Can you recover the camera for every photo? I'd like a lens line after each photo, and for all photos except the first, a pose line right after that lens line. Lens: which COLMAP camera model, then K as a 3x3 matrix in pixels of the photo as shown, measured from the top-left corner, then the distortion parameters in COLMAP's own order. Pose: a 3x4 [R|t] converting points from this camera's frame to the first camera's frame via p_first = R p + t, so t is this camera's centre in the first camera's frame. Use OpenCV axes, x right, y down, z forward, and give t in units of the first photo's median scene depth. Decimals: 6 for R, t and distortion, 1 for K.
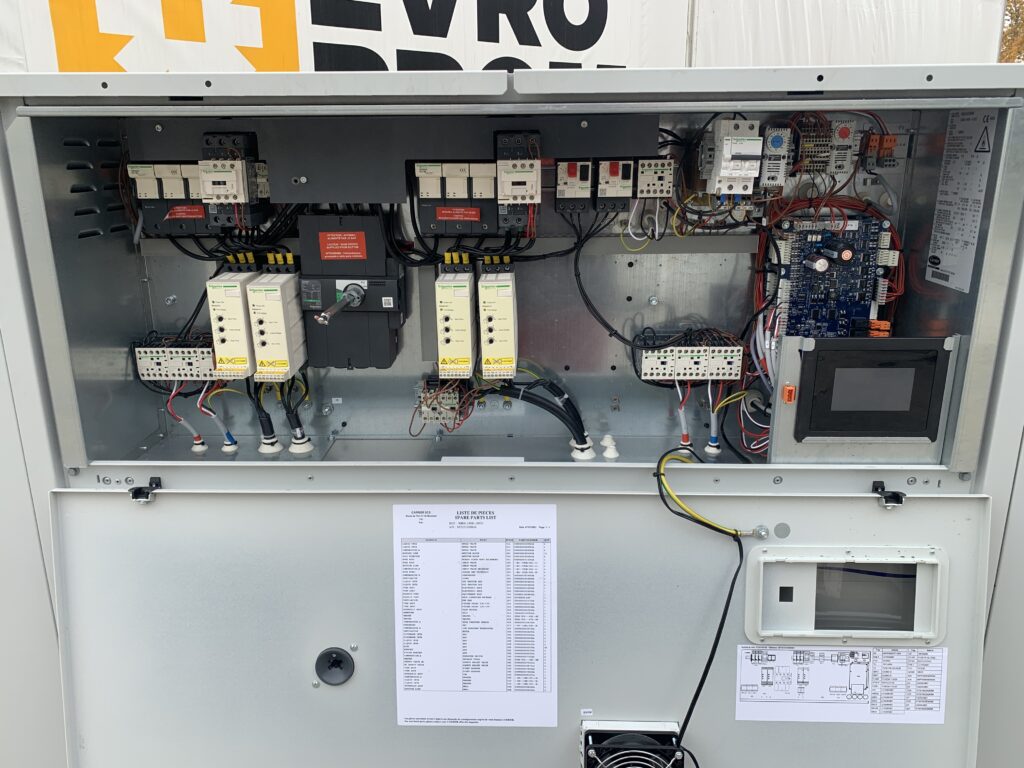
lens RADIAL K [[772.3, 0, 511.3], [0, 772.3, 380.3], [0, 0, 1]] dist [0.033014, -0.035107]
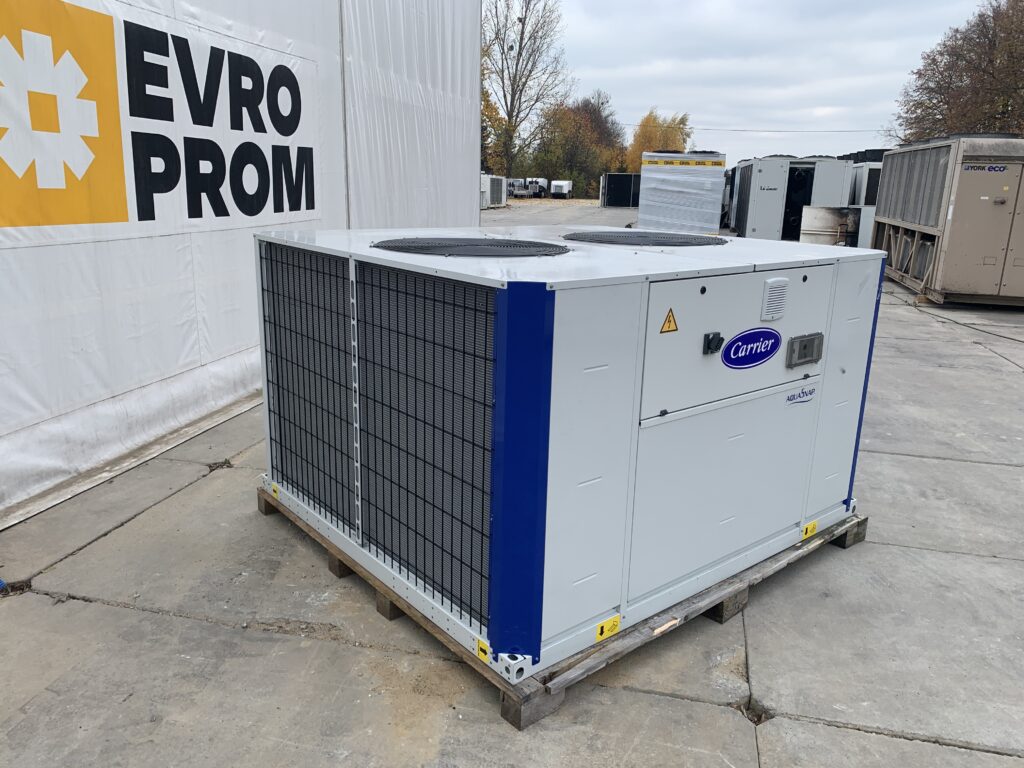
lens RADIAL K [[772.3, 0, 510.3], [0, 772.3, 383.7], [0, 0, 1]] dist [0.033014, -0.035107]
pose [[0.755773, -0.137372, 0.640263, -0.565107], [0.146290, 0.988457, 0.039397, -0.037786], [-0.638284, 0.063889, 0.767145, -0.170533]]
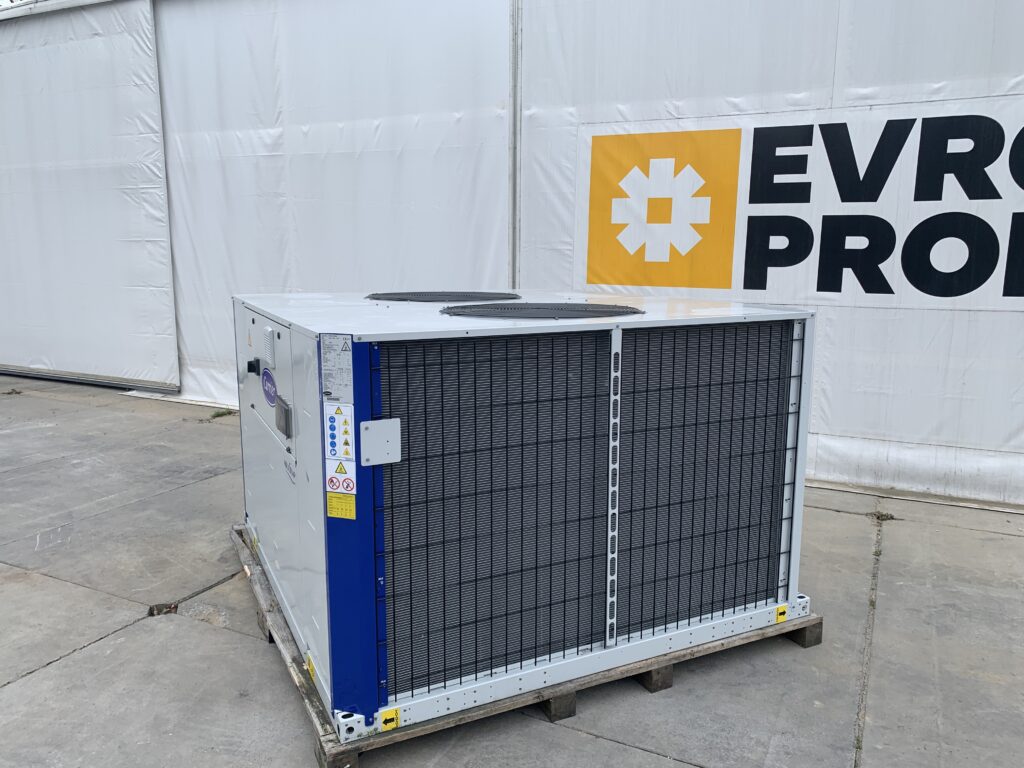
lens RADIAL K [[772.3, 0, 507.7], [0, 772.3, 385.3], [0, 0, 1]] dist [0.033014, -0.035107]
pose [[0.460609, 0.165301, -0.872075, 0.725518], [-0.251866, 0.966461, 0.050162, -0.103996], [0.851118, 0.196541, 0.486795, 0.037338]]
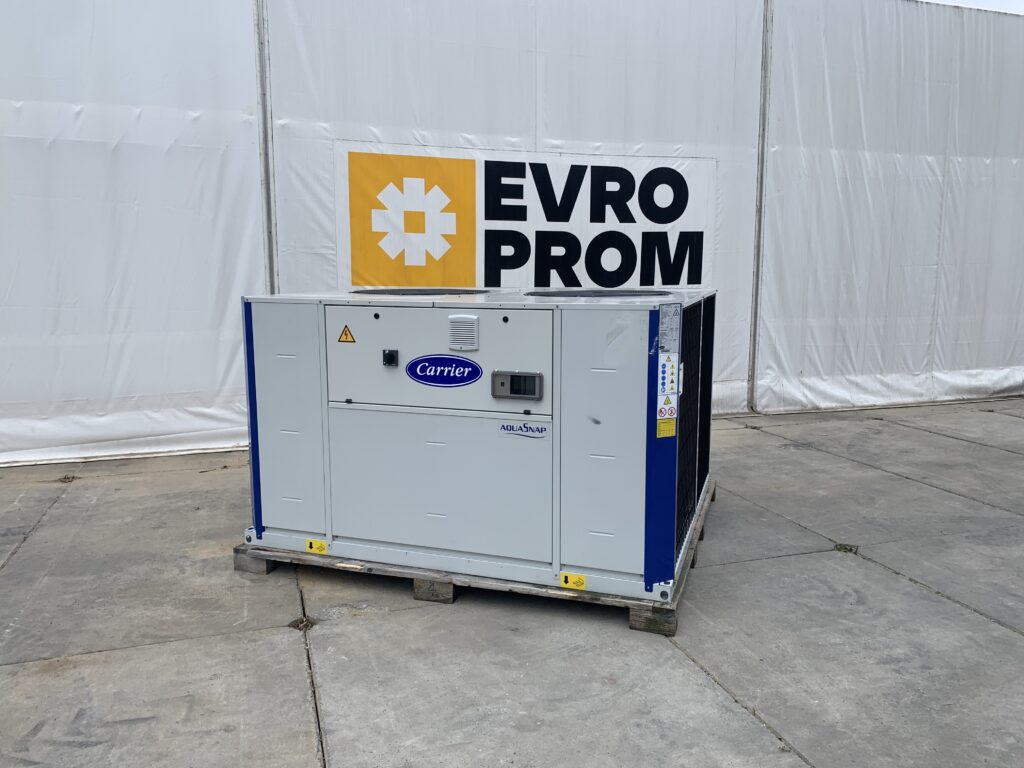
lens RADIAL K [[772.3, 0, 504.8], [0, 772.3, 383.8], [0, 0, 1]] dist [0.033014, -0.035107]
pose [[0.950241, 0.057185, -0.306223, 0.309147], [-0.094769, 0.989481, -0.109302, 0.080911], [0.296751, 0.132884, 0.945664, -0.523450]]
